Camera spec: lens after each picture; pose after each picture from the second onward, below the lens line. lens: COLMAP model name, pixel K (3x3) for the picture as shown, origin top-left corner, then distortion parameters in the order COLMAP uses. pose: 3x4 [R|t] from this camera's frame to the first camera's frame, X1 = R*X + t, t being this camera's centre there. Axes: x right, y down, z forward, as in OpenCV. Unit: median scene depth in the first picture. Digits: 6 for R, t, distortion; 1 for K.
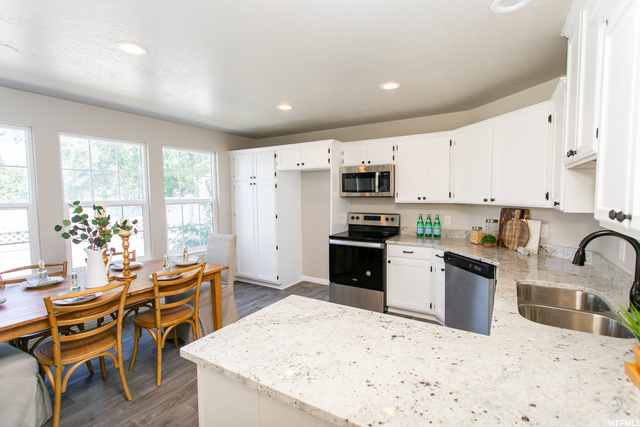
lens RADIAL K [[304.9, 0, 311.8], [0, 304.9, 212.4], [0, 0, 1]] dist [0.000588, -0.000200]
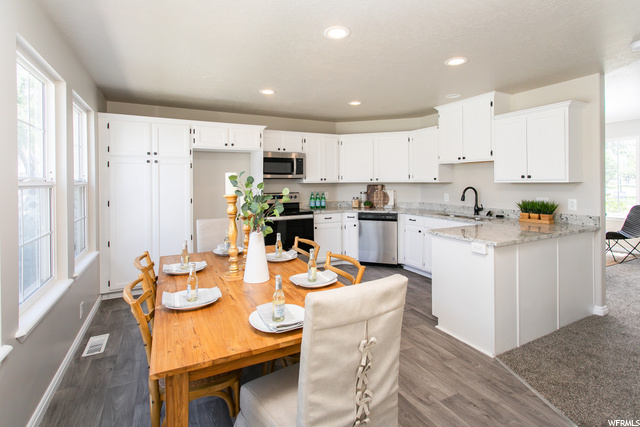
lens RADIAL K [[312.6, 0, 320.5], [0, 312.6, 179.4], [0, 0, 1]] dist [0.000469, 0.000056]
pose [[0.507381, 0.012462, 0.861632, -0.828905], [0.056971, 0.997223, -0.047971, 0.019931], [-0.859837, 0.073428, 0.505262, 0.278765]]
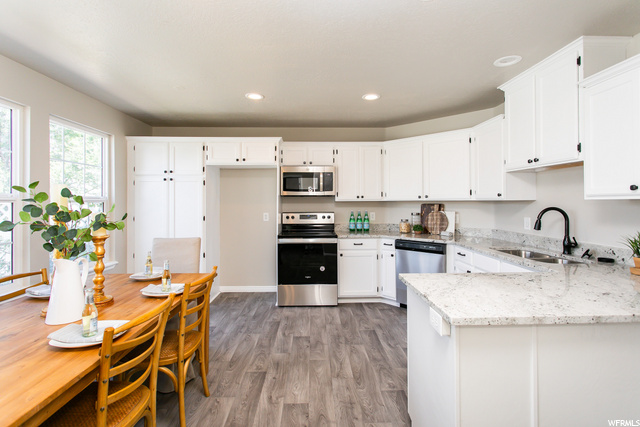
lens RADIAL K [[310.8, 0, 318.7], [0, 310.8, 199.6], [0, 0, 1]] dist [0.001687, 0.000038]
pose [[0.828594, 0.012104, 0.559720, -0.404236], [0.031052, 0.997234, -0.067533, 0.036139], [-0.558989, 0.073338, 0.825926, 0.114417]]
